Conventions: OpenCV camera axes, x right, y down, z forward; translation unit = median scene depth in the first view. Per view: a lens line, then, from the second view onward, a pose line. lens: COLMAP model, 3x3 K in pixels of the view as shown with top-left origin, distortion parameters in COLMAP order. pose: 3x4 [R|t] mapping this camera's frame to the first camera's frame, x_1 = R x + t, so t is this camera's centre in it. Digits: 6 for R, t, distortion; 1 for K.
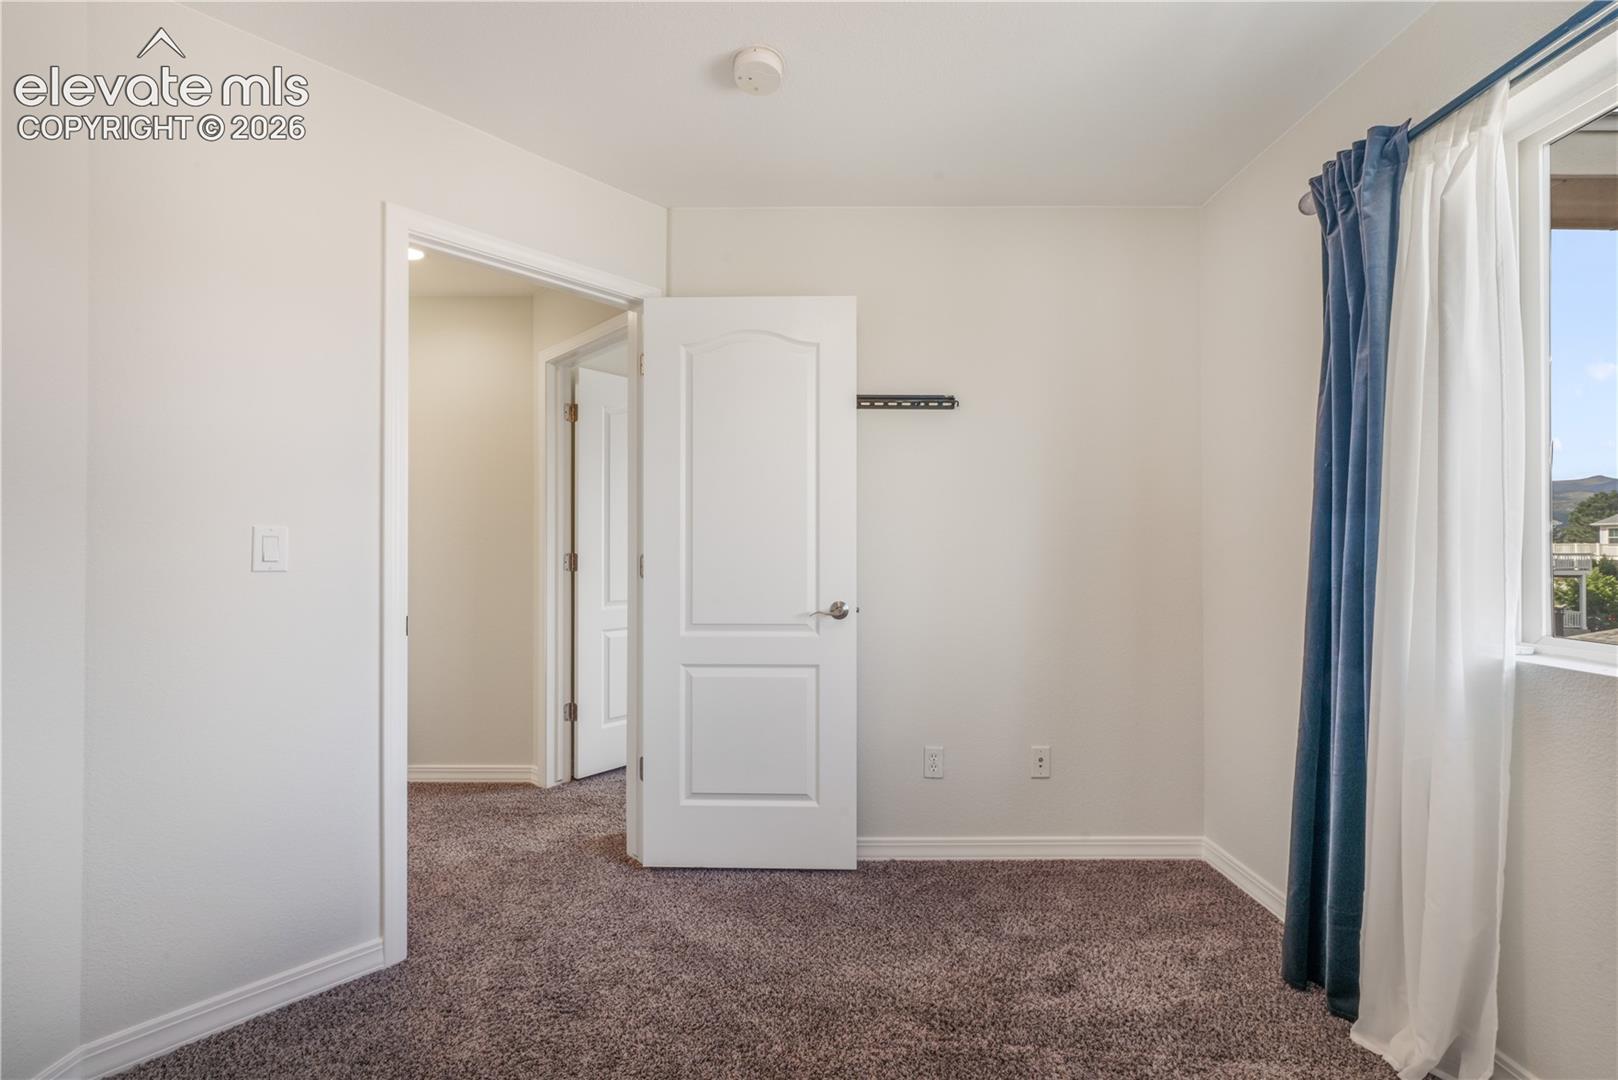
lens RADIAL K [[675.7, 0, 813.2], [0, 675.7, 551.7], [0, 0, 1]] dist [-0.000957, 0.000895]
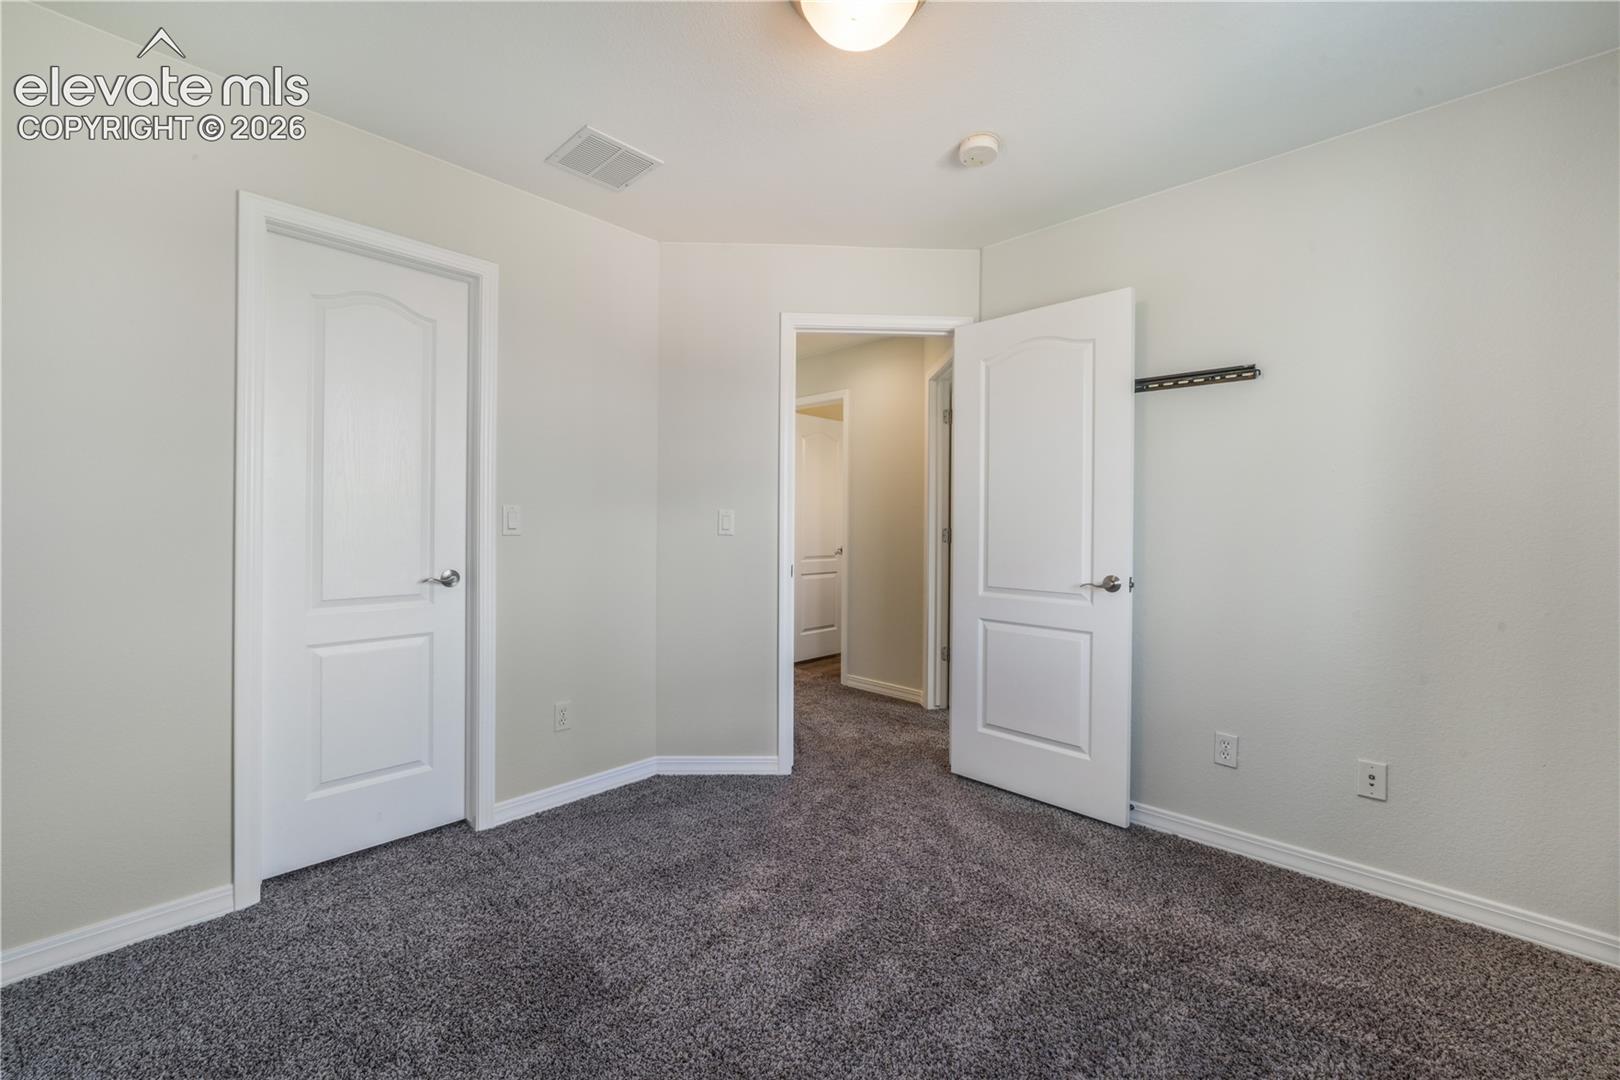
lens RADIAL K [[653.5, 0, 805.5], [0, 653.5, 541.5], [0, 0, 1]] dist [-0.001075, 0.000370]
pose [[0.721949, 0.025856, -0.691463, 0.399582], [-0.012376, 0.999624, 0.024457, 0.000005], [0.691836, -0.009099, 0.721997, -0.087870]]
